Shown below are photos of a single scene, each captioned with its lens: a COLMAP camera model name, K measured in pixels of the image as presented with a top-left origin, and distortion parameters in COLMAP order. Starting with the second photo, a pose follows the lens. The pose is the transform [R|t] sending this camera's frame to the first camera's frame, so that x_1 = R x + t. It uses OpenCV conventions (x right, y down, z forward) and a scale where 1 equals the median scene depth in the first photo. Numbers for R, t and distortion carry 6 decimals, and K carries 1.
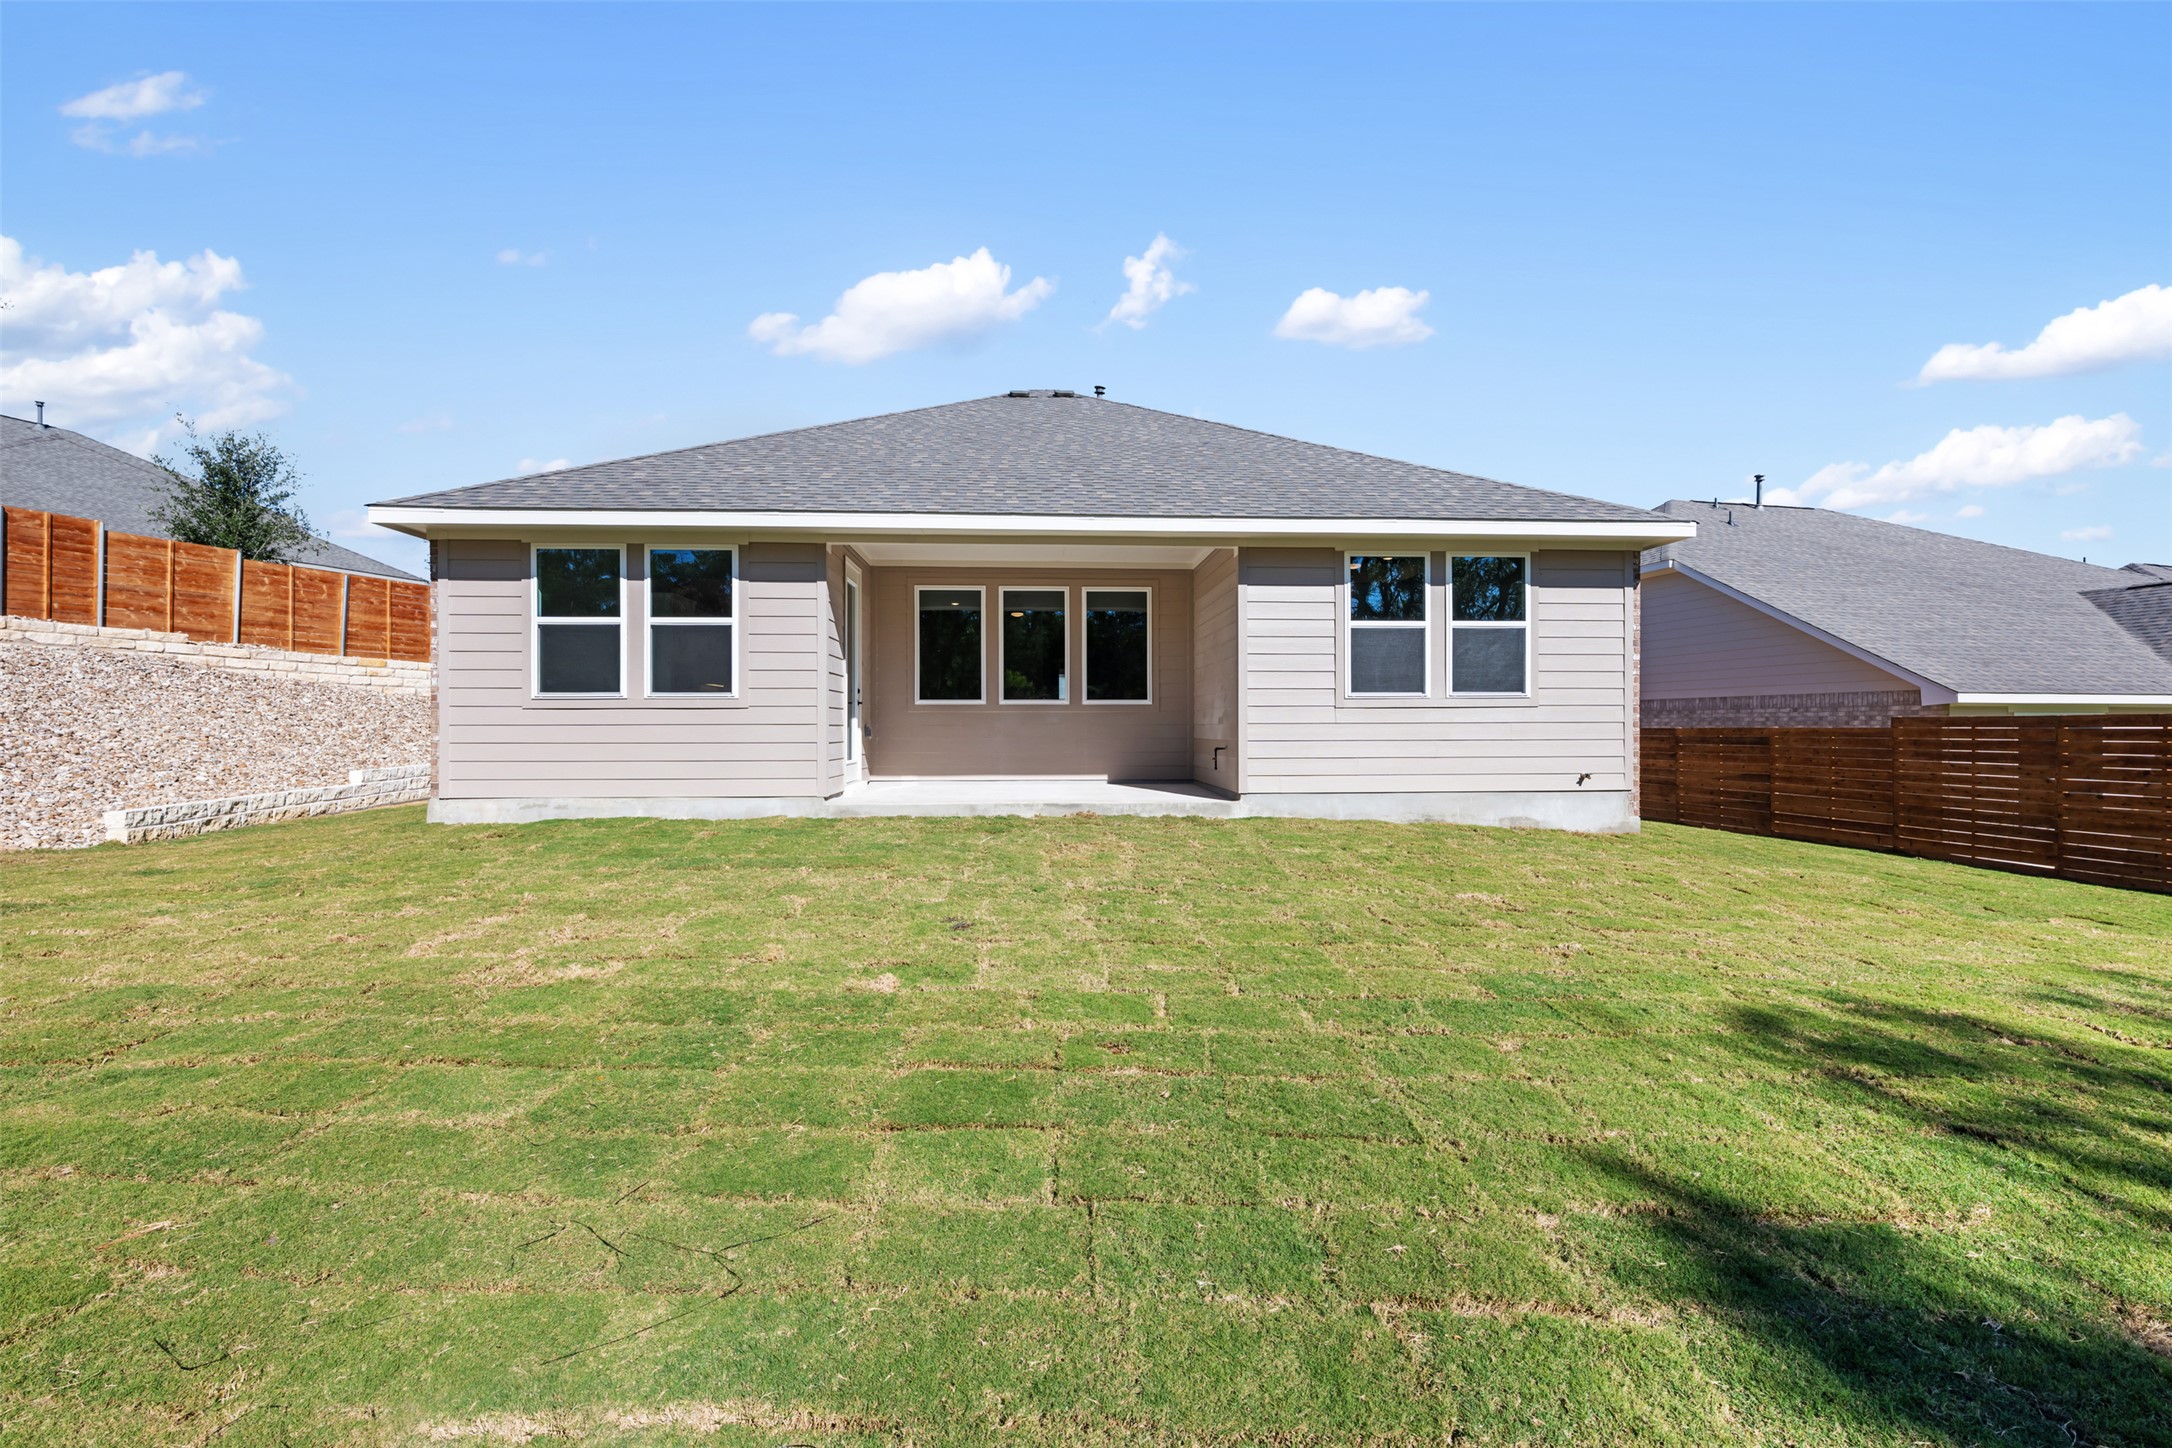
lens RADIAL K [[897.6, 0, 1087.6], [0, 897.6, 725.3], [0, 0, 1]] dist [-0.002499, -0.000135]
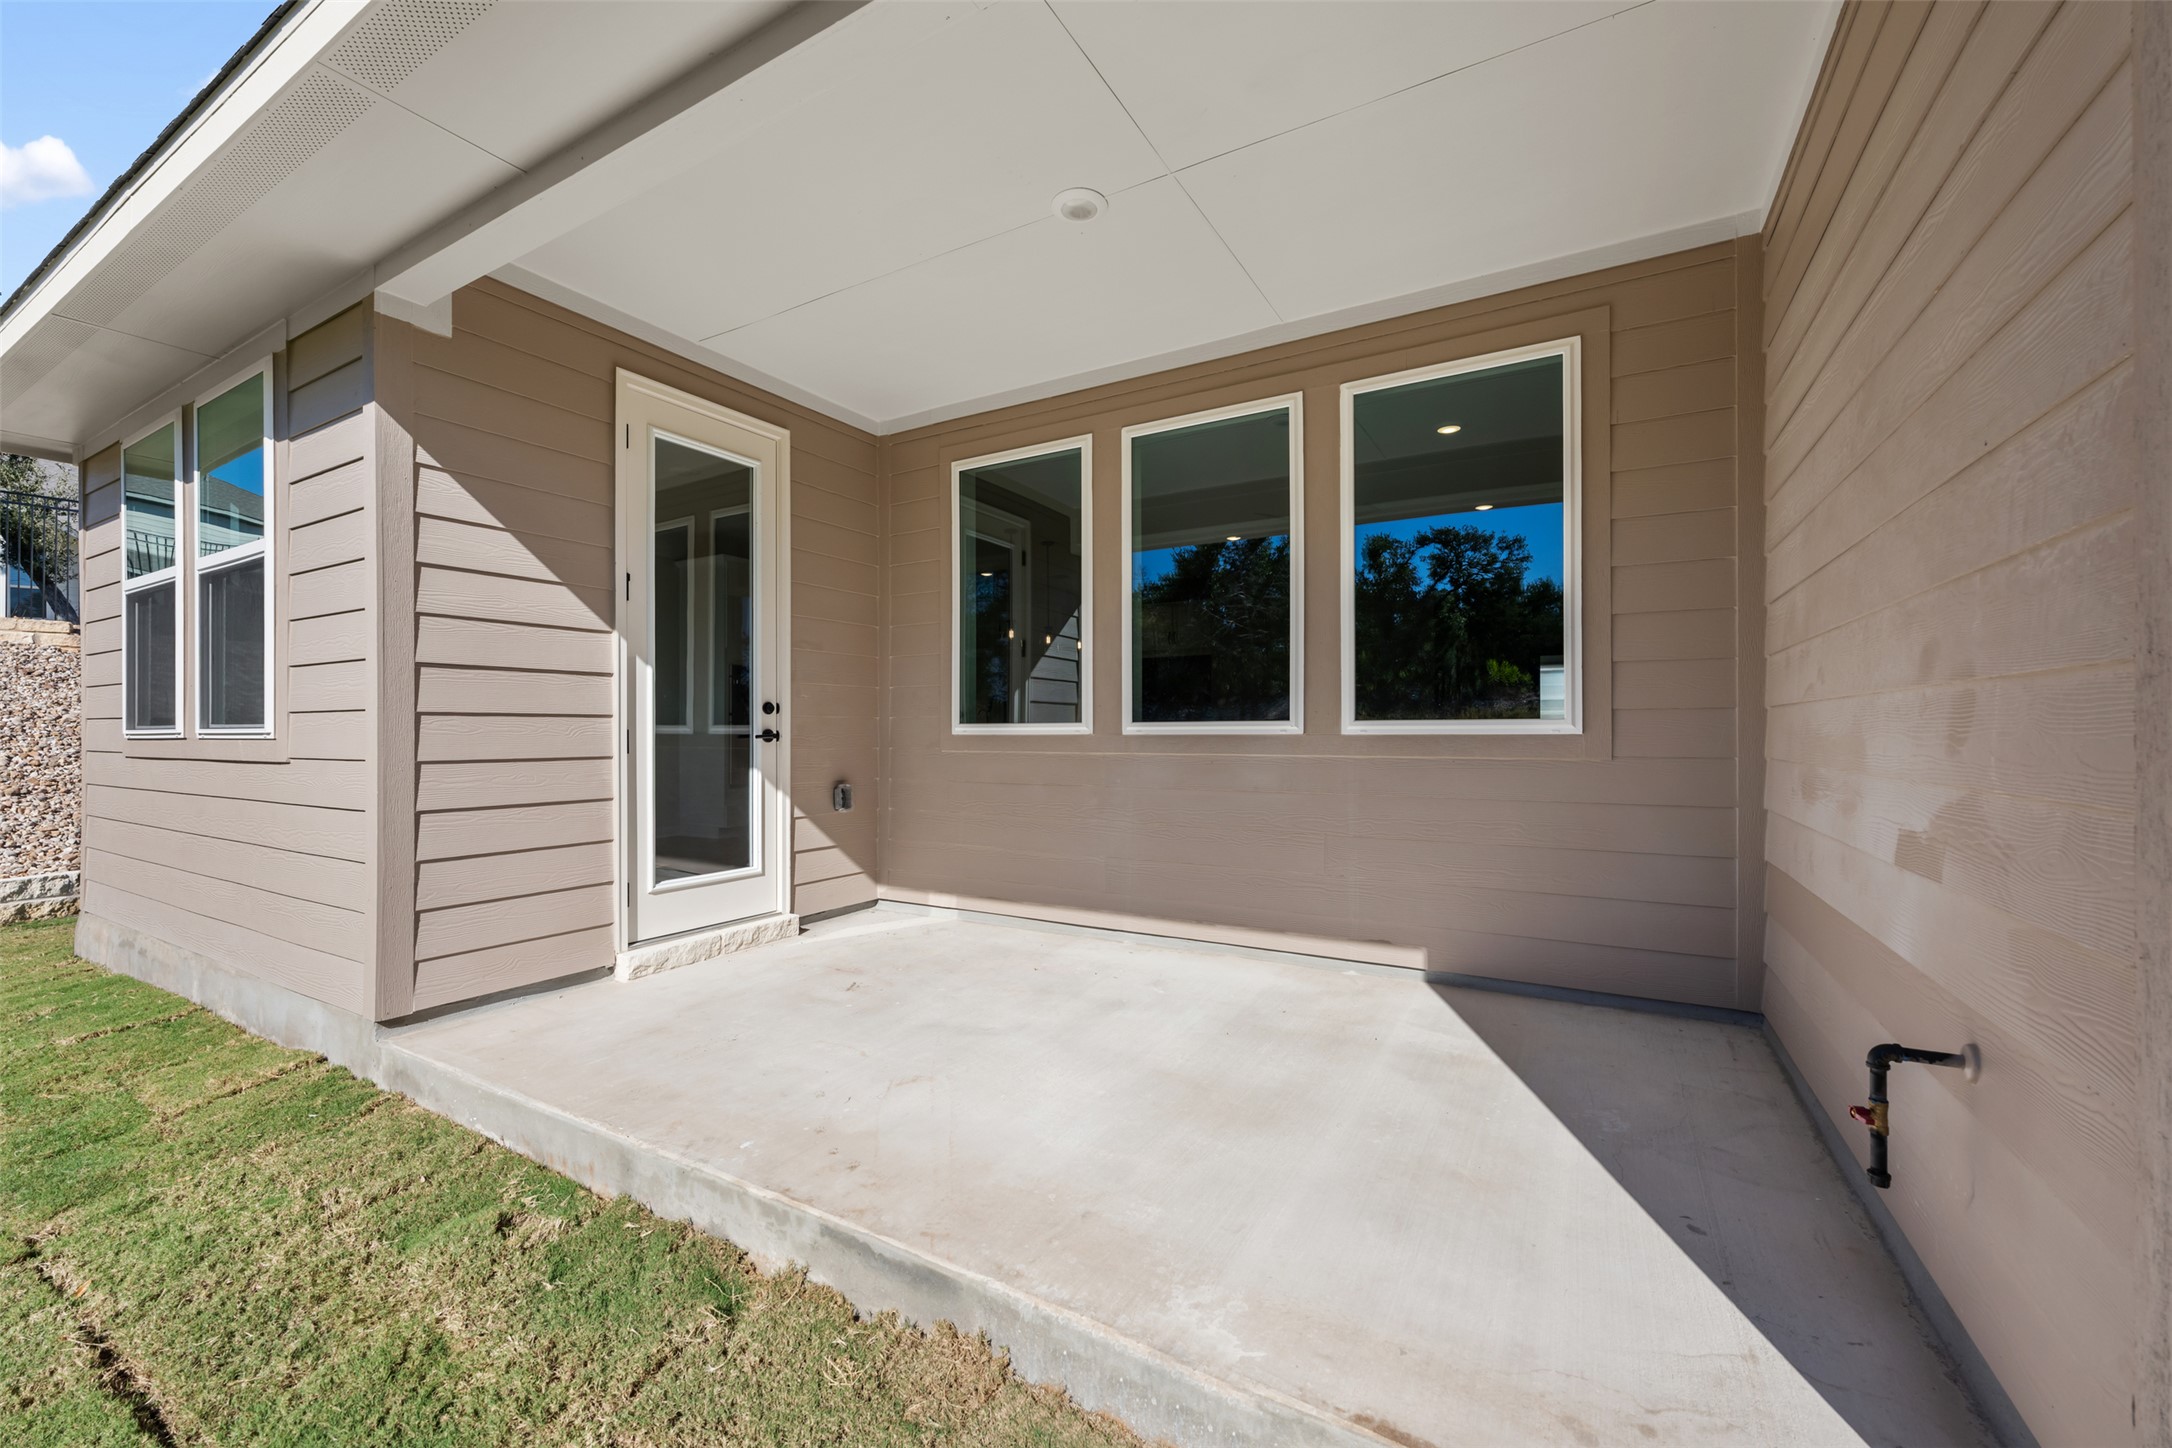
lens RADIAL K [[862.2, 0, 1083.9], [0, 862.2, 726.3], [0, 0, 1]] dist [-0.001945, -0.000057]
pose [[0.838647, -0.004002, -0.544661, 0.089121], [0.004010, 0.999991, -0.001175, -0.026491], [0.544661, -0.001199, 0.838655, 0.681522]]
